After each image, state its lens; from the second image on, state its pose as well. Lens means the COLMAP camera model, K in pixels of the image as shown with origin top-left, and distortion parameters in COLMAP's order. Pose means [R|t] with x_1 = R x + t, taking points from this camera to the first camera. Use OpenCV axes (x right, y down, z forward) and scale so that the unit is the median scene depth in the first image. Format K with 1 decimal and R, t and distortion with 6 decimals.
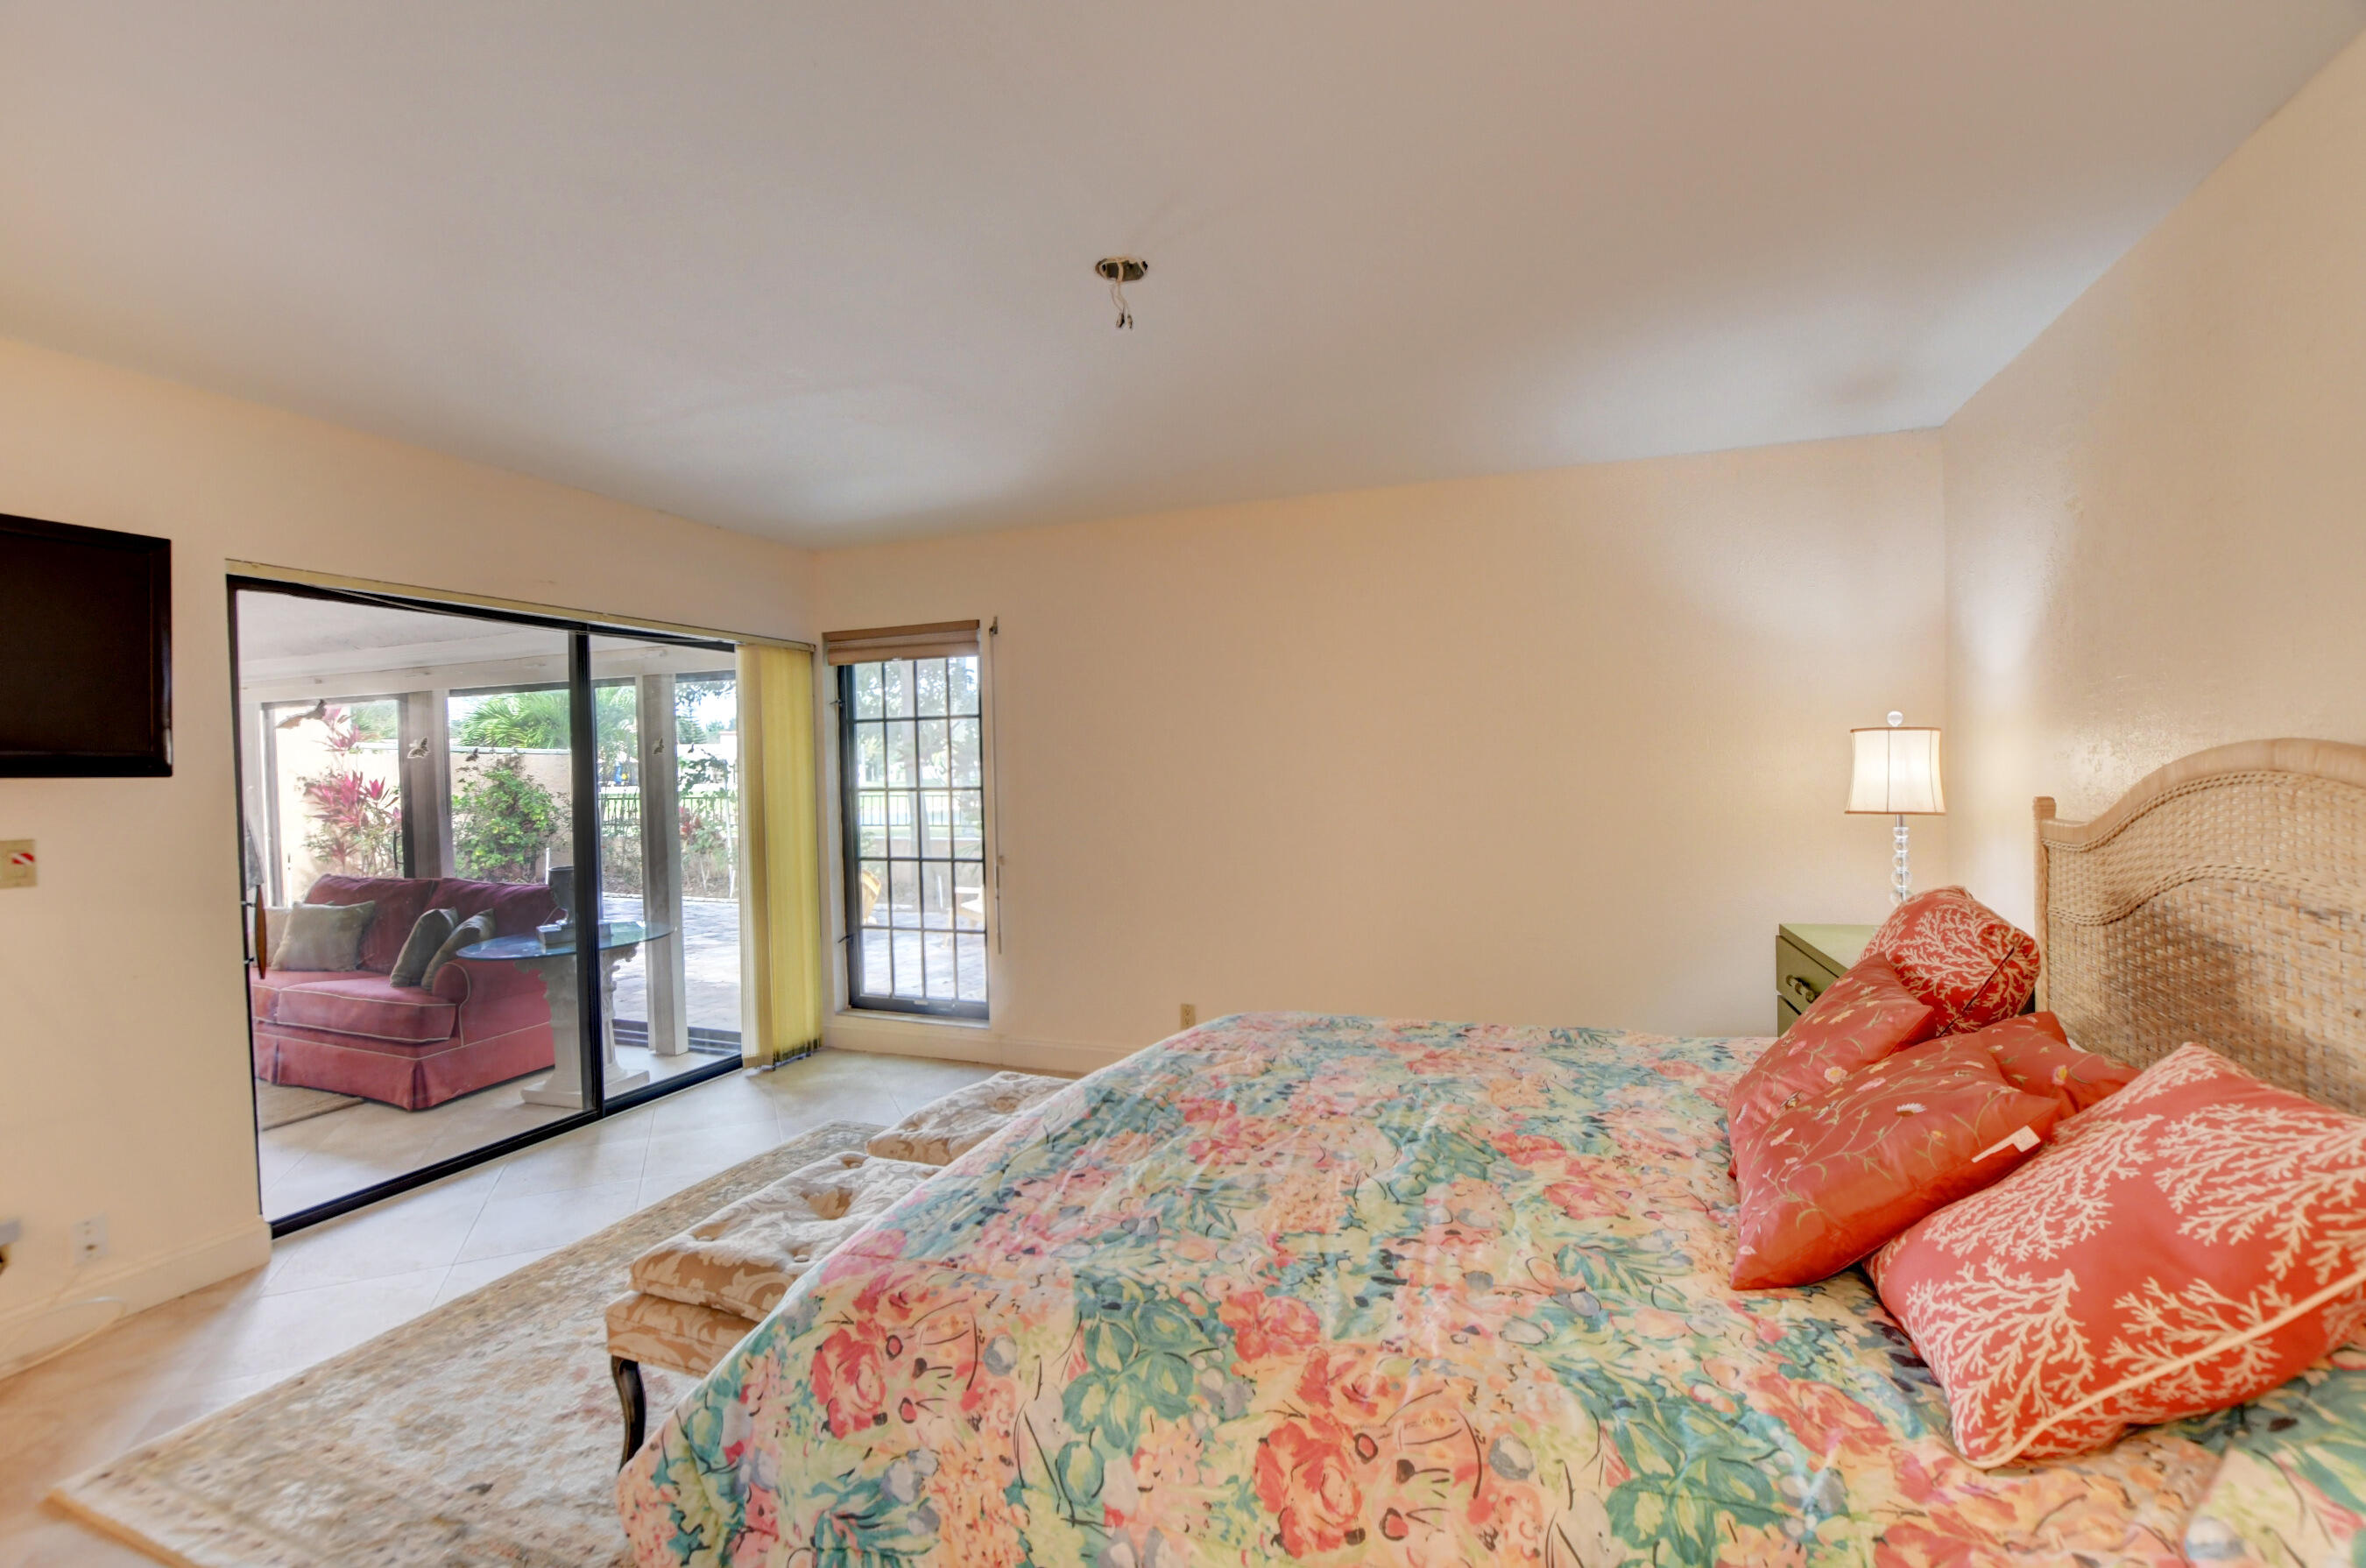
lens RADIAL K [[1027.3, 0, 1183.2], [0, 1027.3, 795.4], [0, 0, 1]] dist [-0.051055, 0.000027]
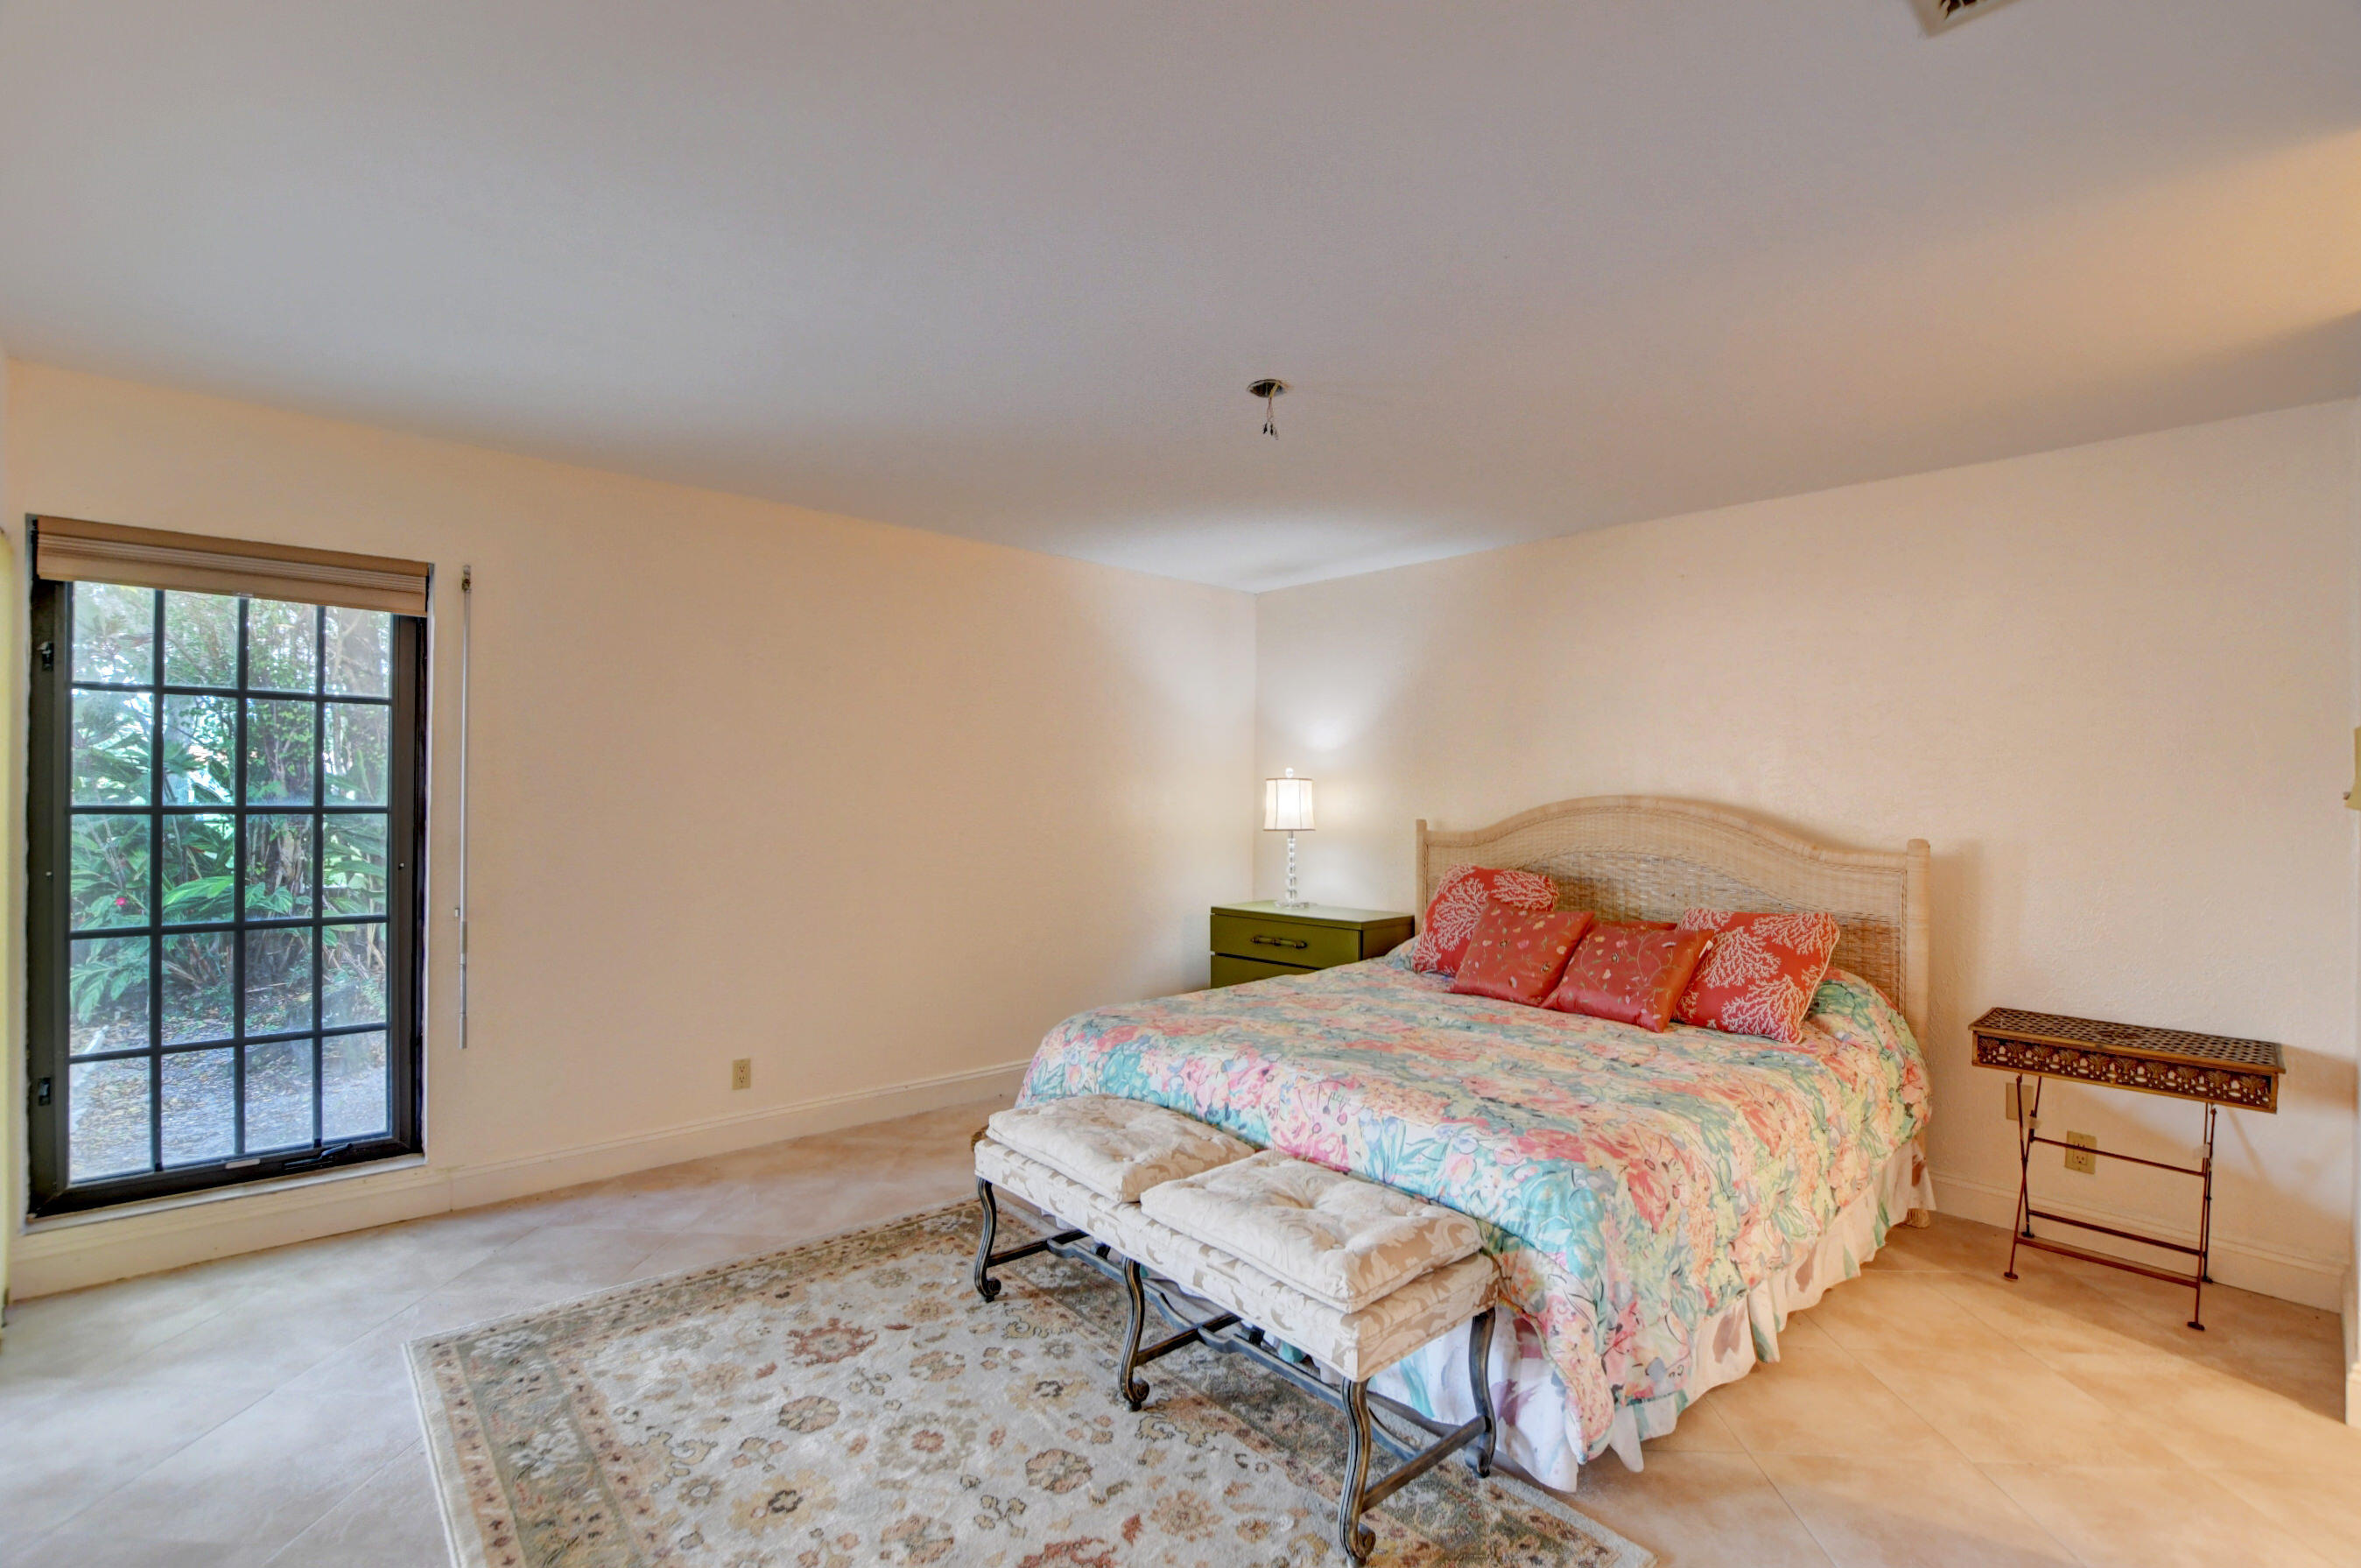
lens RADIAL K [[1046.2, 0, 1170.2], [0, 1046.2, 791.3], [0, 0, 1]] dist [-0.030966, 0.004168]
pose [[0.475309, 0.026067, 0.879432, -1.158969], [0.003002, 0.999507, -0.031249, 0.007552], [-0.879814, 0.017493, 0.474997, 0.491562]]
